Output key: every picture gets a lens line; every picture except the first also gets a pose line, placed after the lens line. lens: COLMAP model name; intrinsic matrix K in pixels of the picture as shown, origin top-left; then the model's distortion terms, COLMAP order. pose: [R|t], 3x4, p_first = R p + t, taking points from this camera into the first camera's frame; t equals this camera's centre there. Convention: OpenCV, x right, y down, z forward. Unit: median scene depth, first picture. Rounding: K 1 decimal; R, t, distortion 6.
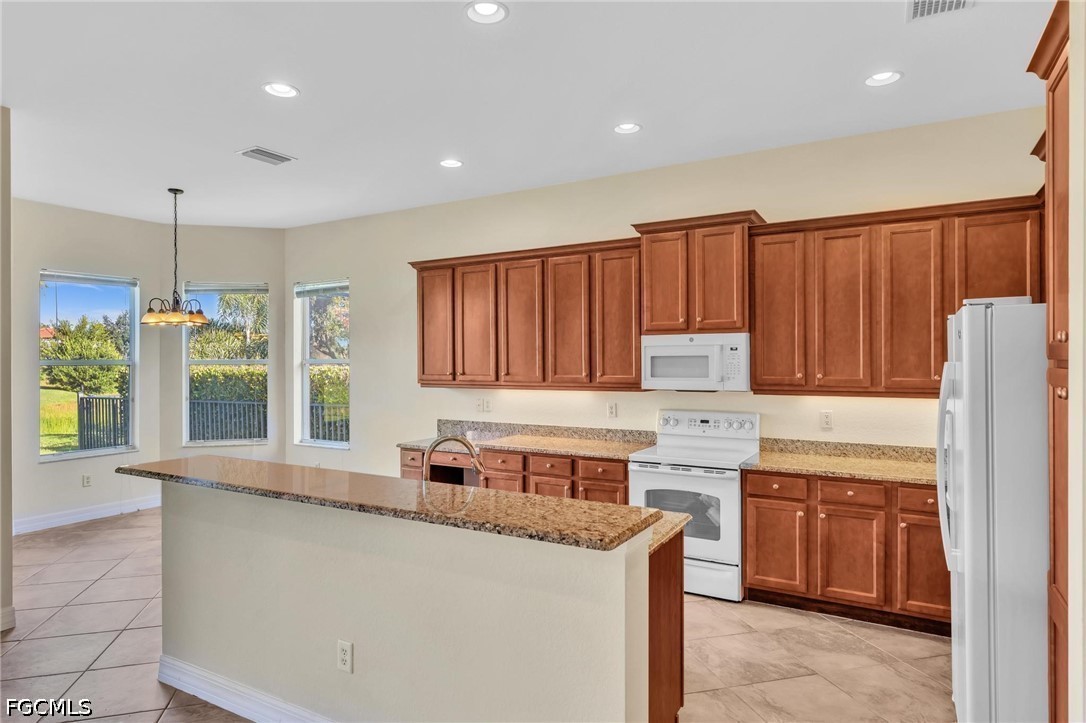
lens RADIAL K [[624.0, 0, 543.0], [0, 624.0, 361.5], [0, 0, 1]] dist [-0.002064, -0.000591]
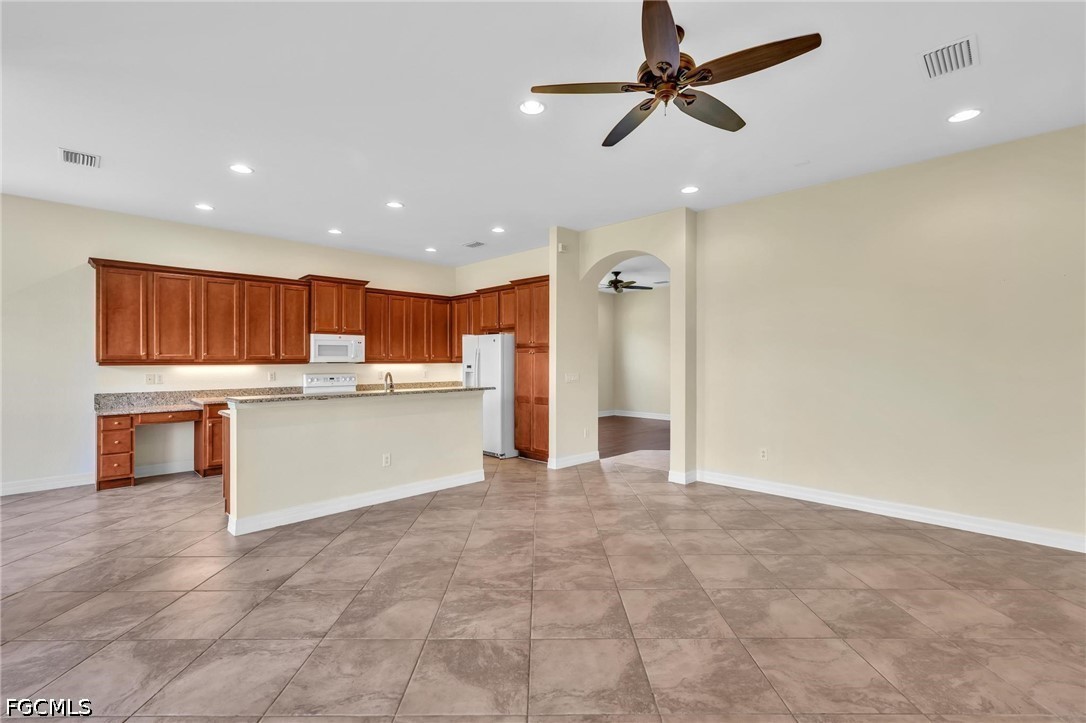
lens RADIAL K [[482.6, 0, 543.0], [0, 482.6, 361.5], [0, 0, 1]] dist [-0.004198, 0.000774]
pose [[0.260353, 0.000733, 0.965513, -1.102333], [0.001697, 0.999998, -0.001217, 0.046634], [-0.965512, 0.001956, 0.260351, -0.053123]]
